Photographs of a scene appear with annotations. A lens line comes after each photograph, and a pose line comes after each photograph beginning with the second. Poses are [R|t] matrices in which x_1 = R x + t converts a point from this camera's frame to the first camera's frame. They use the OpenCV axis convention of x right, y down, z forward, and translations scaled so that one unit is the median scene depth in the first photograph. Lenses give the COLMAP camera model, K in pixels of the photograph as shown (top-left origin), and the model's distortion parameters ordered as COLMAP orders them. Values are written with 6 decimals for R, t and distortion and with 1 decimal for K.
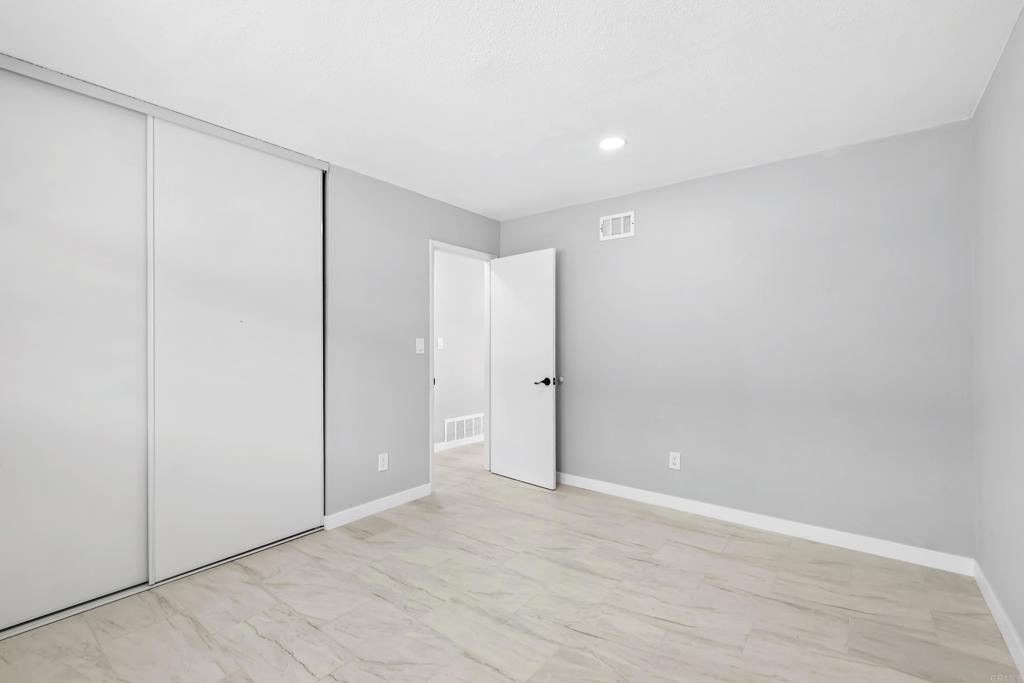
lens RADIAL K [[446.6, 0, 515.1], [0, 446.6, 345.1], [0, 0, 1]] dist [0.001406, -0.000729]
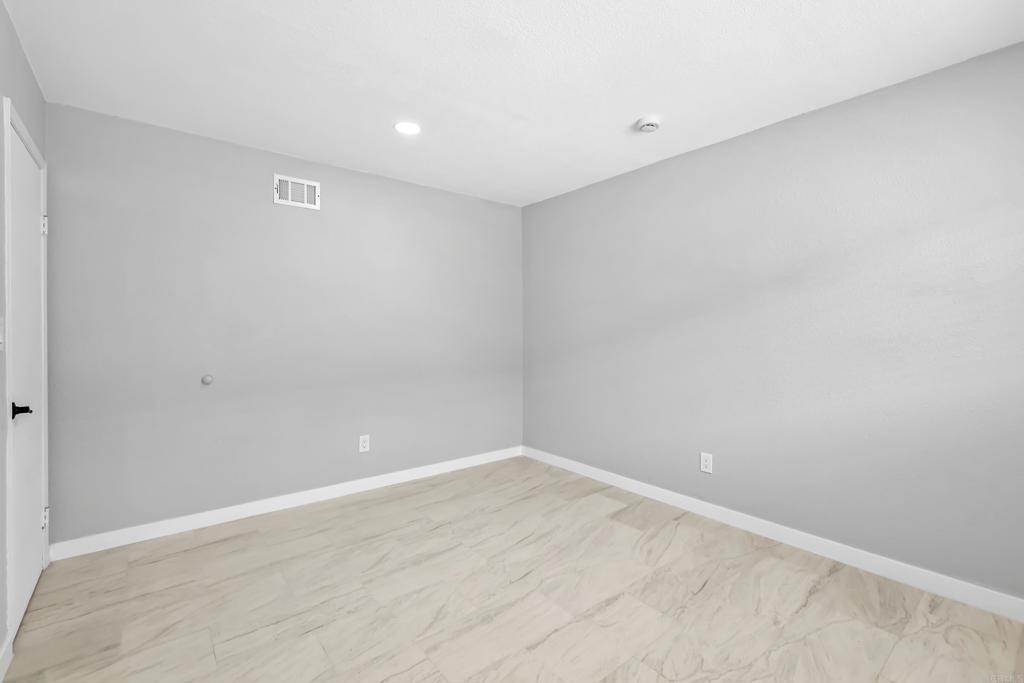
lens RADIAL K [[446.6, 0, 516.4], [0, 446.6, 337.1], [0, 0, 1]] dist [0.001406, -0.000729]
pose [[0.228020, -0.015647, 0.973531, -0.702923], [0.003029, 0.999877, 0.015361, -0.000784], [-0.973652, -0.000554, 0.228039, 0.538656]]
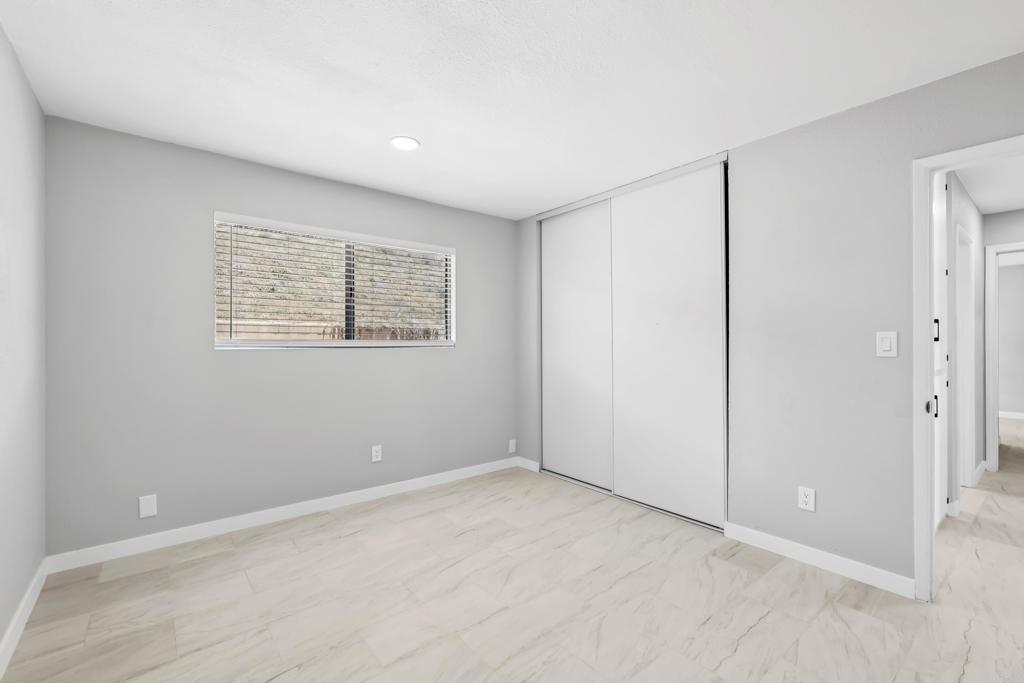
lens RADIAL K [[446.6, 0, 510.8], [0, 446.6, 339.4], [0, 0, 1]] dist [0.001406, -0.000729]
pose [[-0.233769, -0.005363, -0.972277, 0.683890], [0.001701, 0.999981, -0.005925, -0.001811], [0.972291, -0.003039, -0.233755, 0.859814]]
